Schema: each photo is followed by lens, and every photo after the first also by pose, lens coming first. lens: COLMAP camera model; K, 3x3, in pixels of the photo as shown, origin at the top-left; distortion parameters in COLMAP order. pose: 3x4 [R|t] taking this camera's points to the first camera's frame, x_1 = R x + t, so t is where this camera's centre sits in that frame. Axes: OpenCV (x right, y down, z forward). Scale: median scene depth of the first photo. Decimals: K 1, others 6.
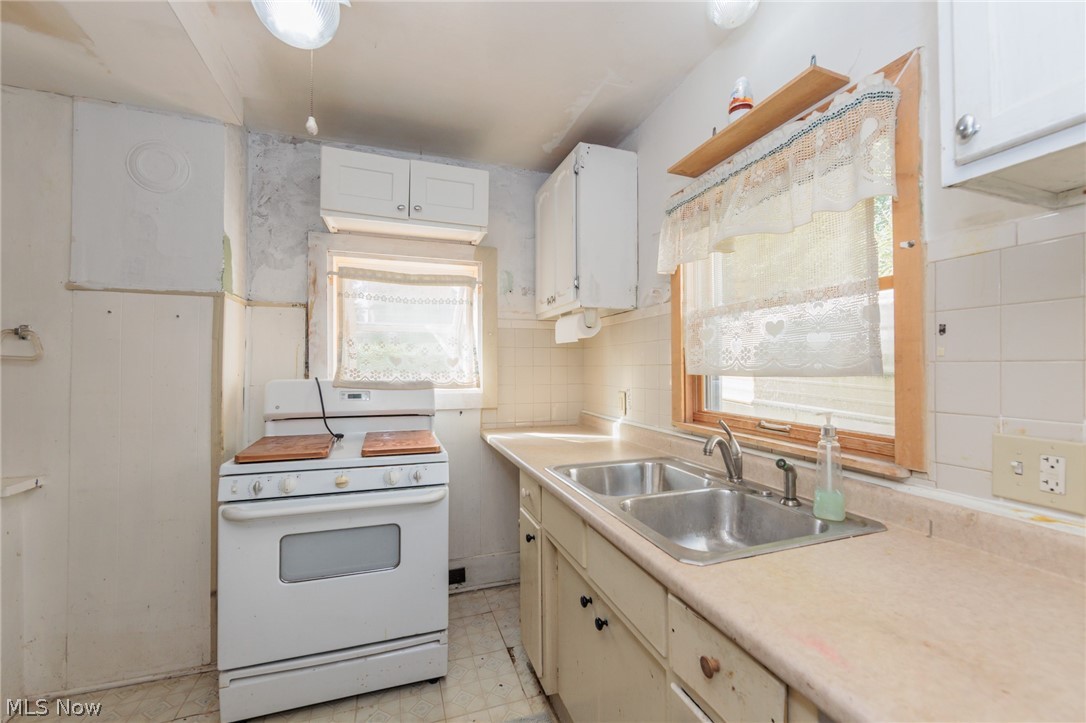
lens RADIAL K [[439.6, 0, 550.9], [0, 439.6, 366.6], [0, 0, 1]] dist [-0.003731, -0.000297]
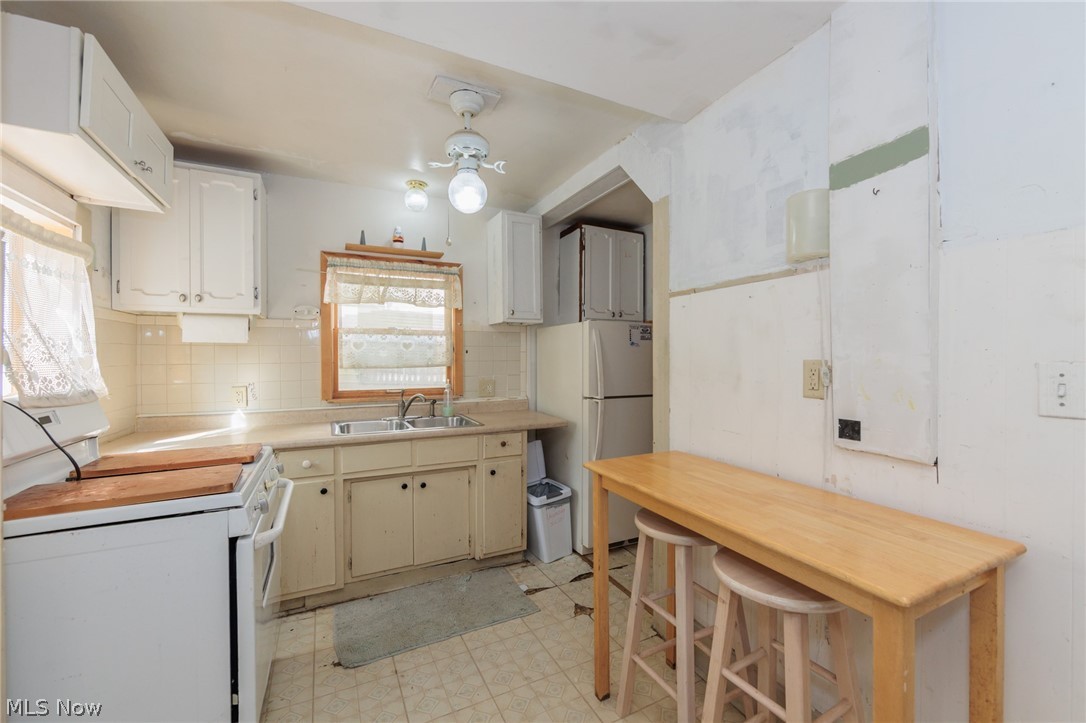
lens RADIAL K [[434.8, 0, 539.9], [0, 434.8, 358.1], [0, 0, 1]] dist [0.000559, -0.000095]
pose [[-0.110951, -0.003441, 0.993820, -1.142894], [0.002981, 0.999988, 0.003795, -0.020700], [-0.993821, 0.003384, -0.110939, 0.374633]]
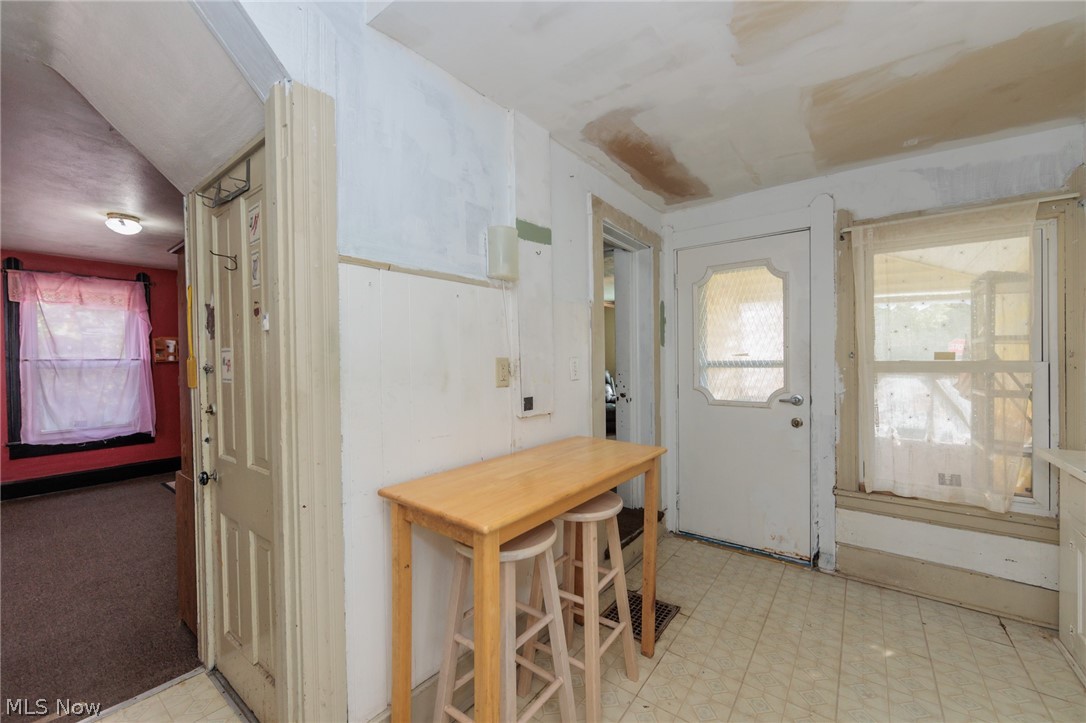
lens RADIAL K [[424.7, 0, 546.1], [0, 424.7, 365.0], [0, 0, 1]] dist [-0.001398, -0.000267]
pose [[-0.837263, 0.017639, -0.546516, -0.169199], [0.011005, 0.999821, 0.015410, -0.011736], [0.546690, 0.006888, -0.837307, 0.632218]]
